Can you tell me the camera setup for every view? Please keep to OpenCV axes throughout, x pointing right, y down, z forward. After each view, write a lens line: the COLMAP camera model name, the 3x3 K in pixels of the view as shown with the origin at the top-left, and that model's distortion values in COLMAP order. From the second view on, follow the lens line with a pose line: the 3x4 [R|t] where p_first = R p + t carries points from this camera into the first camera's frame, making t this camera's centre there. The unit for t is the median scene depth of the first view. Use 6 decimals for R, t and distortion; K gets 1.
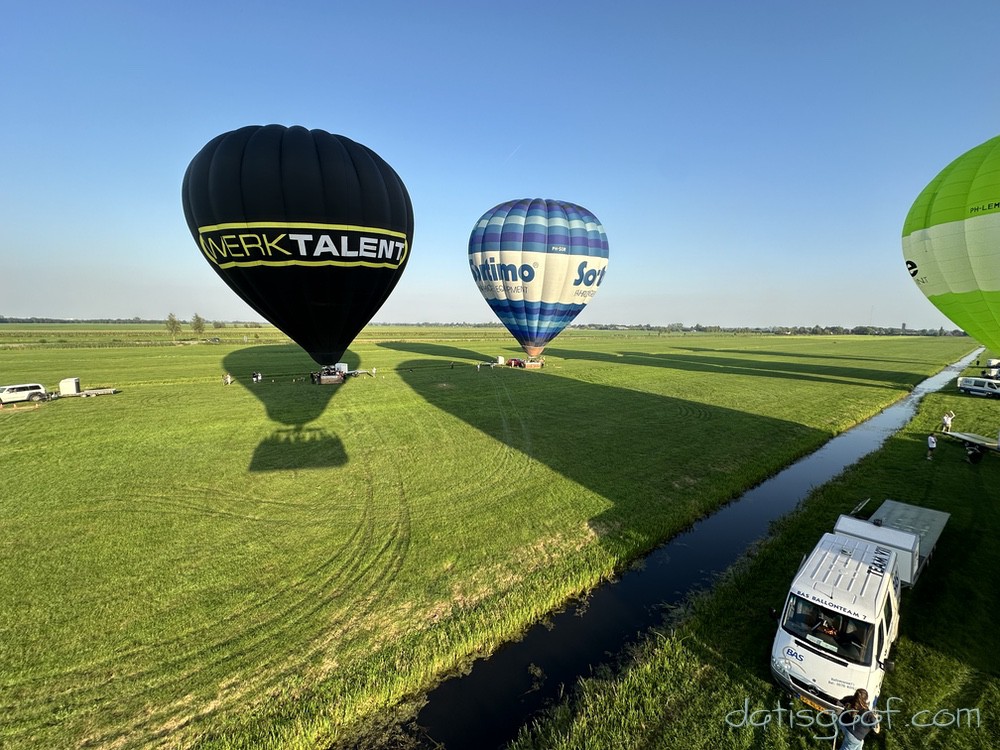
lens RADIAL K [[432.9, 0, 507.4], [0, 432.9, 372.2], [0, 0, 1]] dist [0.001600, -0.000303]
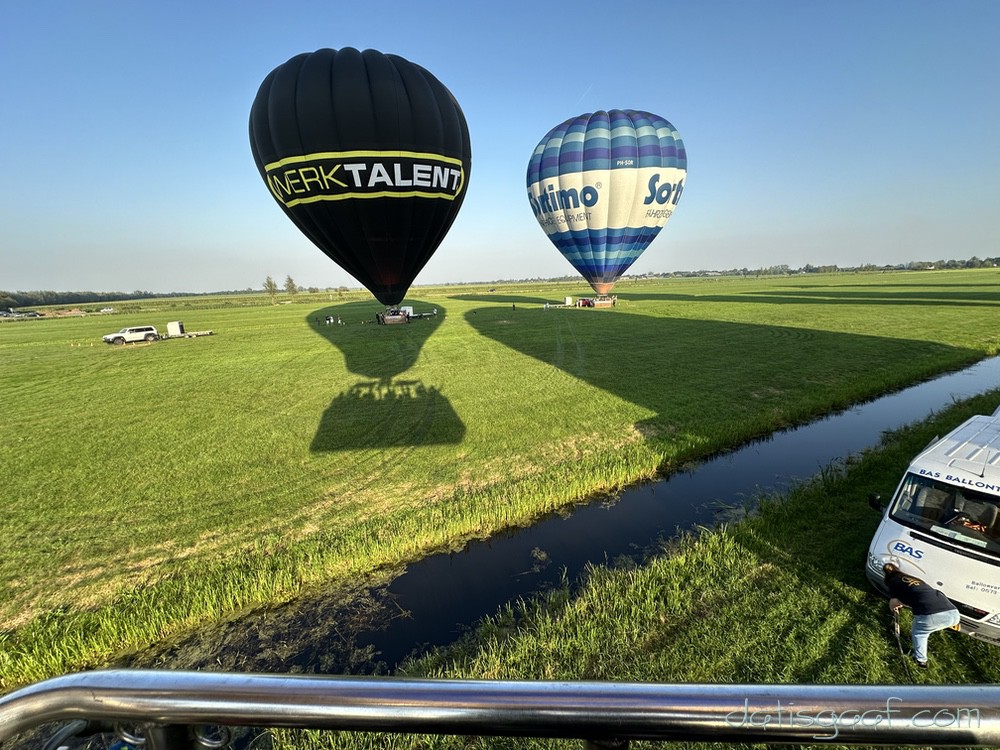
lens RADIAL K [[432.9, 0, 507.4], [0, 432.9, 372.2], [0, 0, 1]] dist [0.001600, -0.000303]
pose [[0.980463, -0.000770, -0.196701, 0.059076], [0.012649, 0.998169, 0.059142, 0.103070], [0.196296, -0.060475, 0.978678, 0.073265]]
